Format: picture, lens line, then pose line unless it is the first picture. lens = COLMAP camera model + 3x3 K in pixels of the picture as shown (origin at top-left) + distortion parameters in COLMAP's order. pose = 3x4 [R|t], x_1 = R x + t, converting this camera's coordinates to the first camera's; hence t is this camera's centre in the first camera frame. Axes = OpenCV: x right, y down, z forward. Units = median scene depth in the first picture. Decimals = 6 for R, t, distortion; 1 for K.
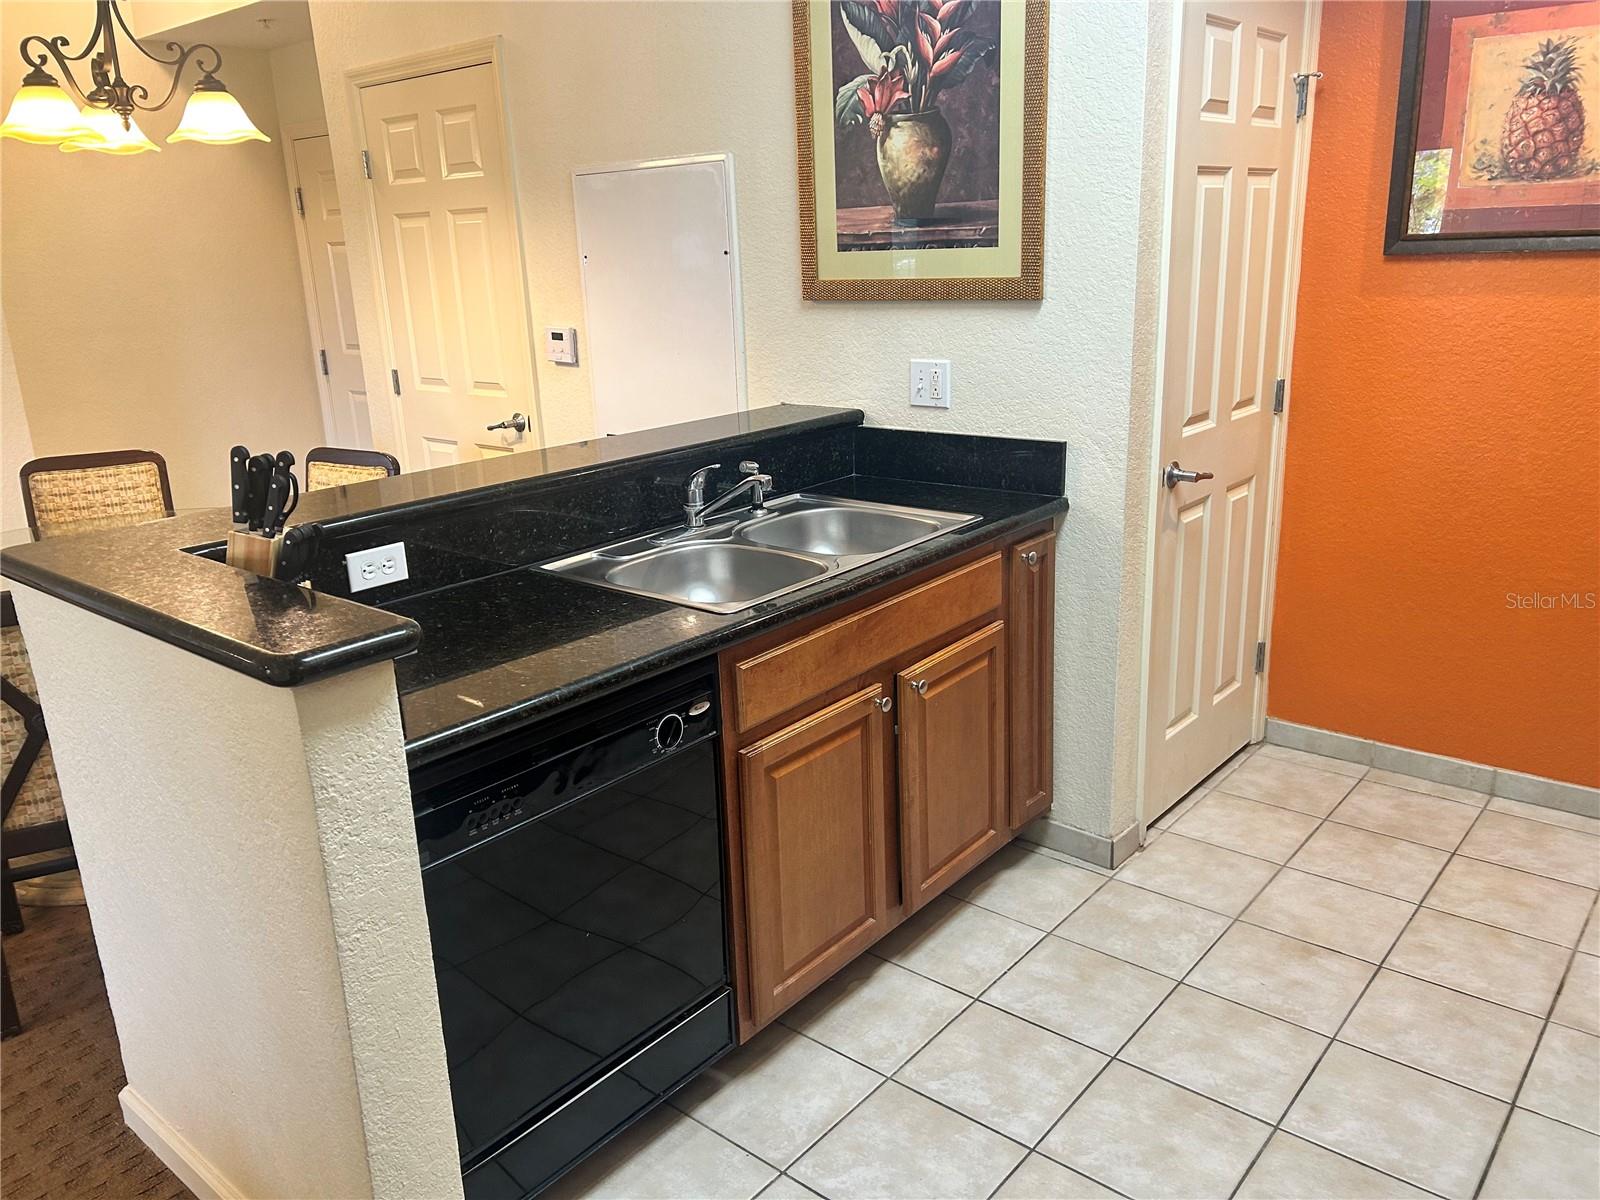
lens RADIAL K [[1217.9, 0, 793.8], [0, 1217.9, 595.4], [0, 0, 1]] dist [0.043146, -0.052693]
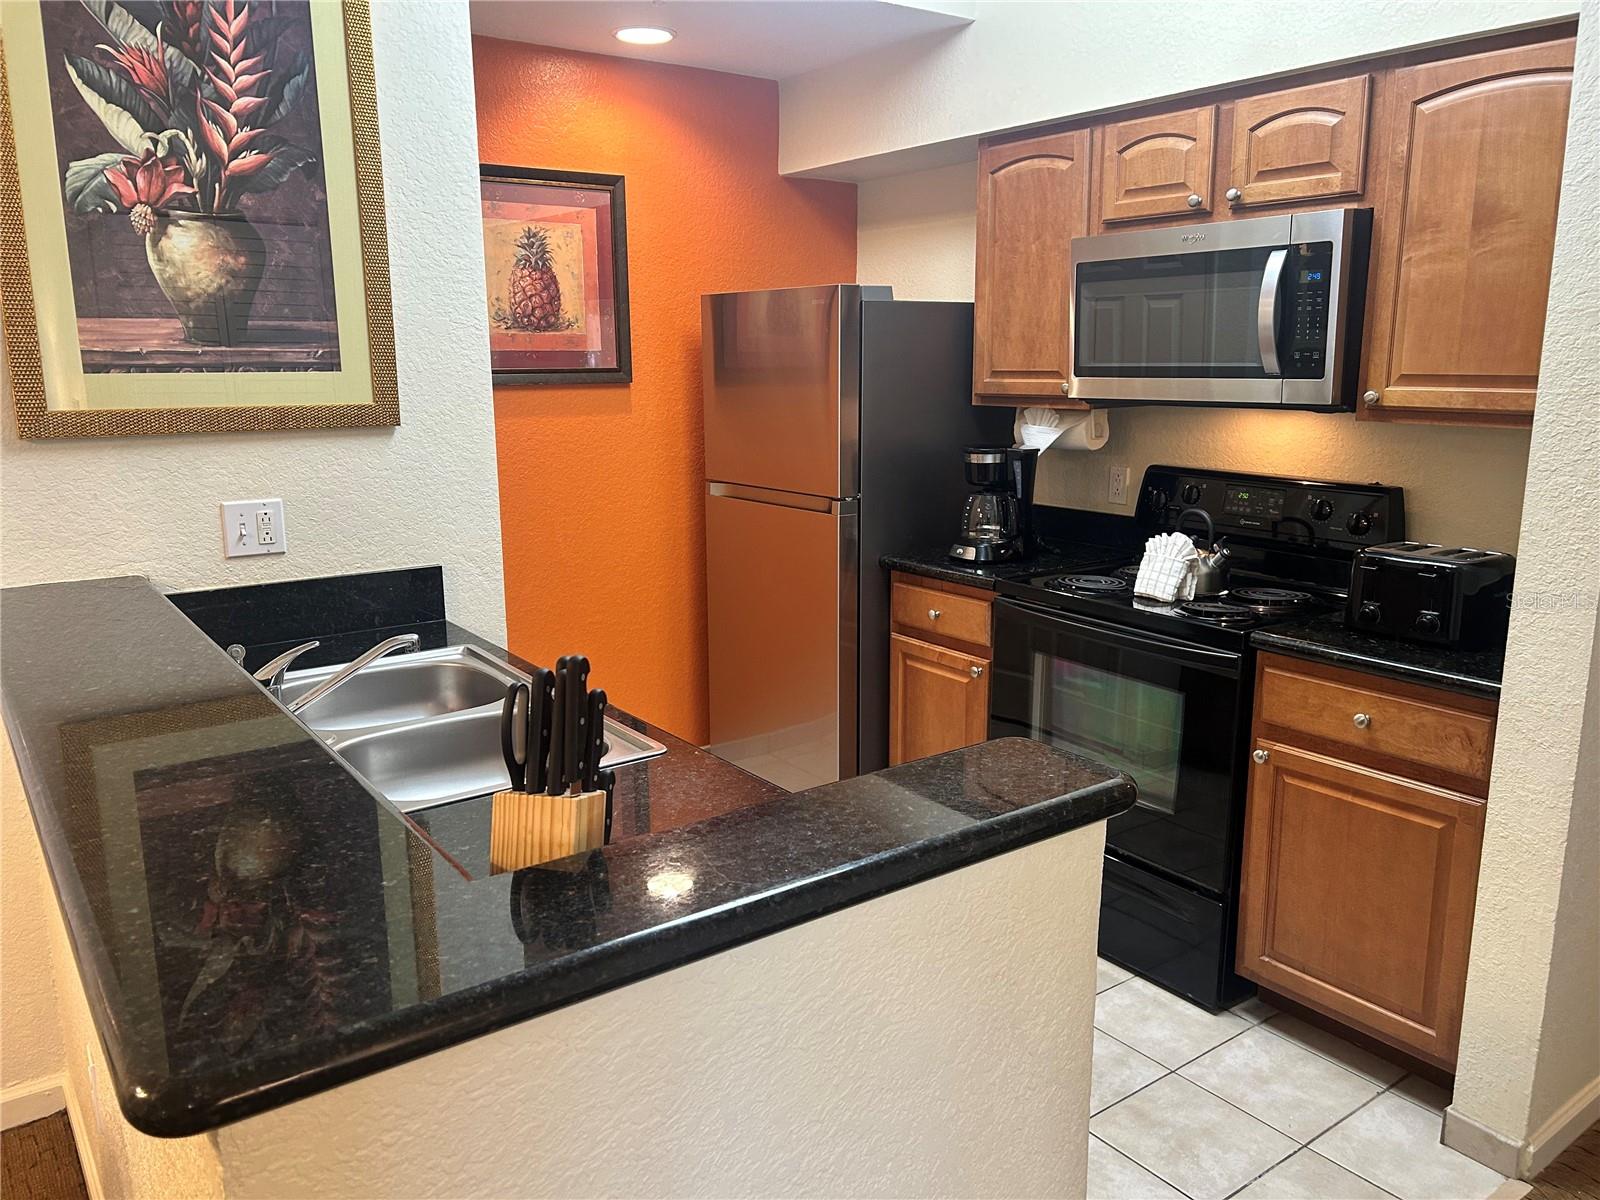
lens RADIAL K [[1217.9, 0, 806.1], [0, 1217.9, 605.9], [0, 0, 1]] dist [0.043146, -0.052693]
pose [[0.234660, -0.165377, 0.957907, -0.645376], [0.261776, 0.959769, 0.101571, -0.113947], [-0.936167, 0.226923, 0.268511, 0.449435]]
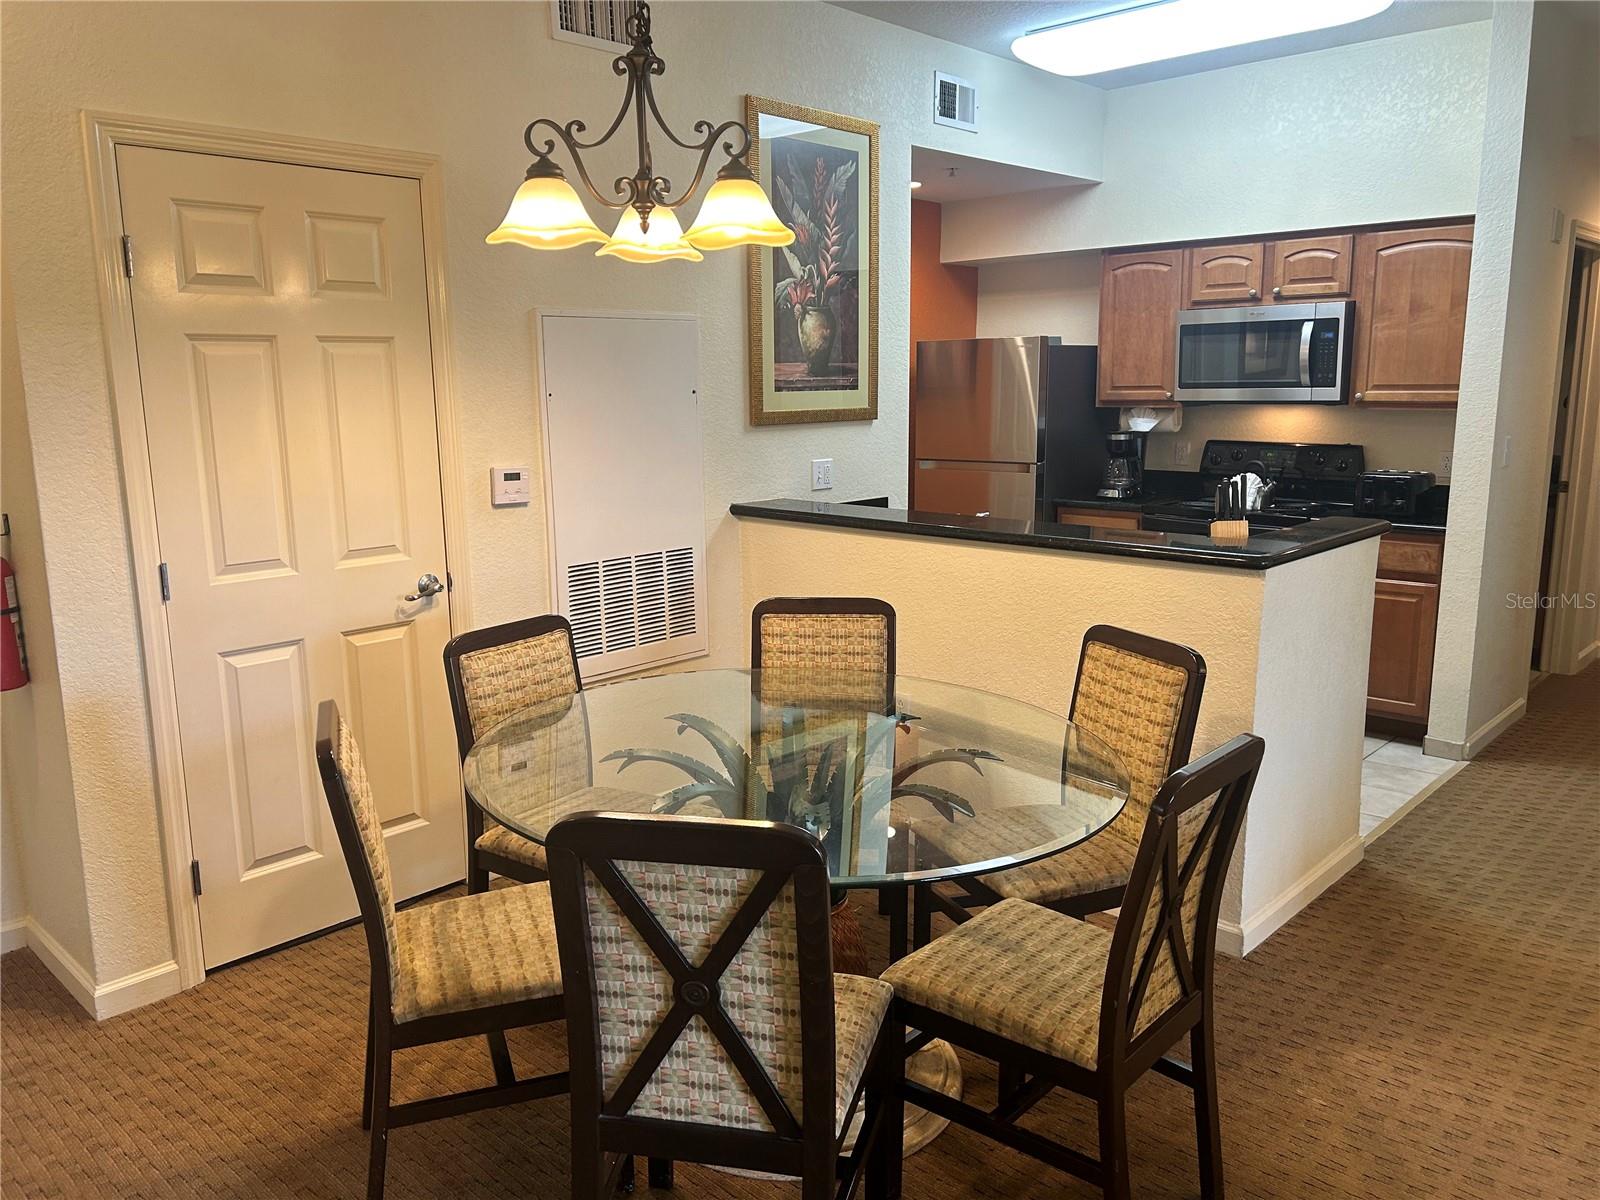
lens RADIAL K [[1217.9, 0, 788.0], [0, 1217.9, 605.7], [0, 0, 1]] dist [0.043146, -0.052693]
pose [[0.050594, -0.154689, 0.986667, -1.513766], [0.282237, 0.949877, 0.134449, -0.247784], [-0.958010, 0.271672, 0.091717, 0.989006]]
